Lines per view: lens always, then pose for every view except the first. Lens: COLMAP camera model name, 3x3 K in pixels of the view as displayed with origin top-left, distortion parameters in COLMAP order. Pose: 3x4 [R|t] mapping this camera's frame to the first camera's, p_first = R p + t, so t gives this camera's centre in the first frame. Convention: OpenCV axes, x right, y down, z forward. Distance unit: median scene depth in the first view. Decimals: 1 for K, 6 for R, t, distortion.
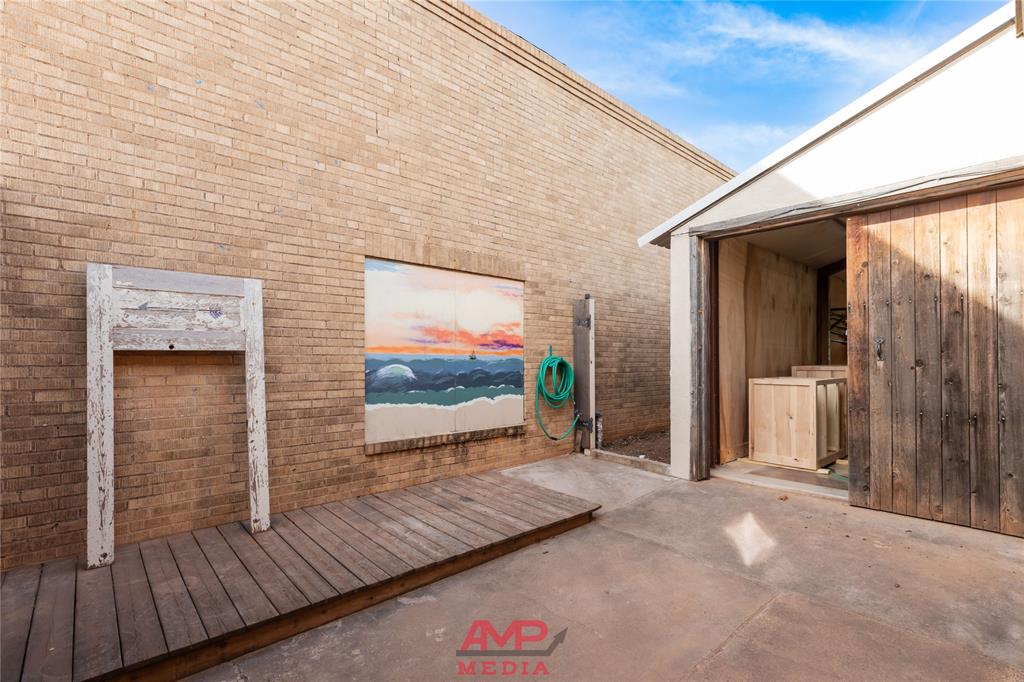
lens RADIAL K [[455.7, 0, 517.6], [0, 455.7, 357.3], [0, 0, 1]] dist [0.001437, -0.000045]
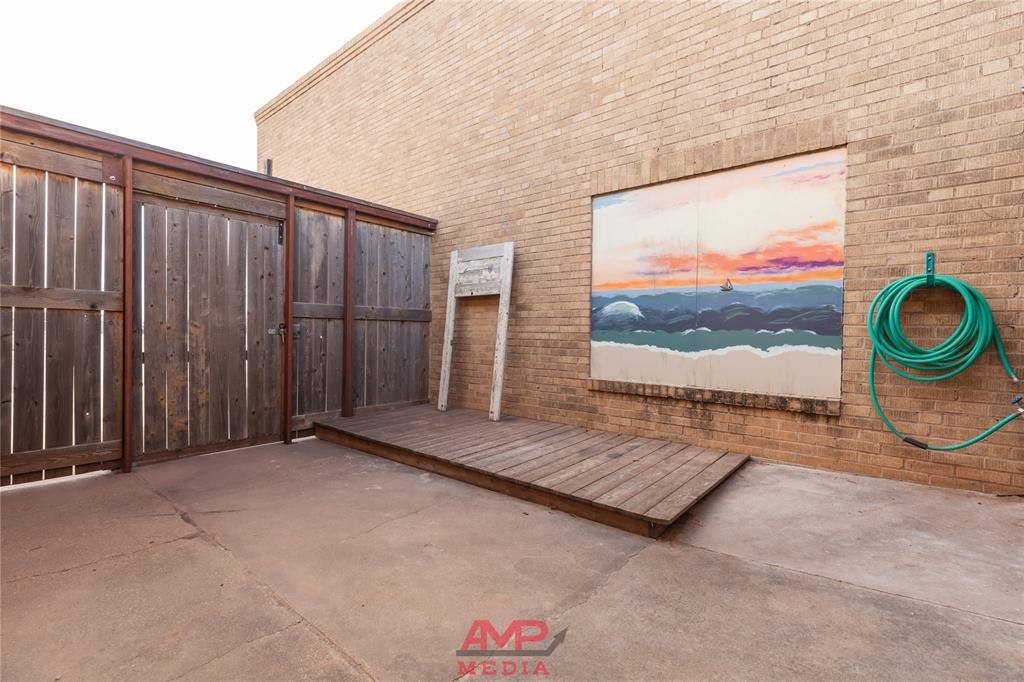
lens RADIAL K [[465.3, 0, 509.0], [0, 465.3, 336.1], [0, 0, 1]] dist [0.001557, 0.000000]
pose [[0.137609, 0.013223, -0.990398, 0.666768], [-0.005451, 0.999906, 0.012593, 0.078390], [0.990472, 0.003666, 0.137668, 0.653511]]
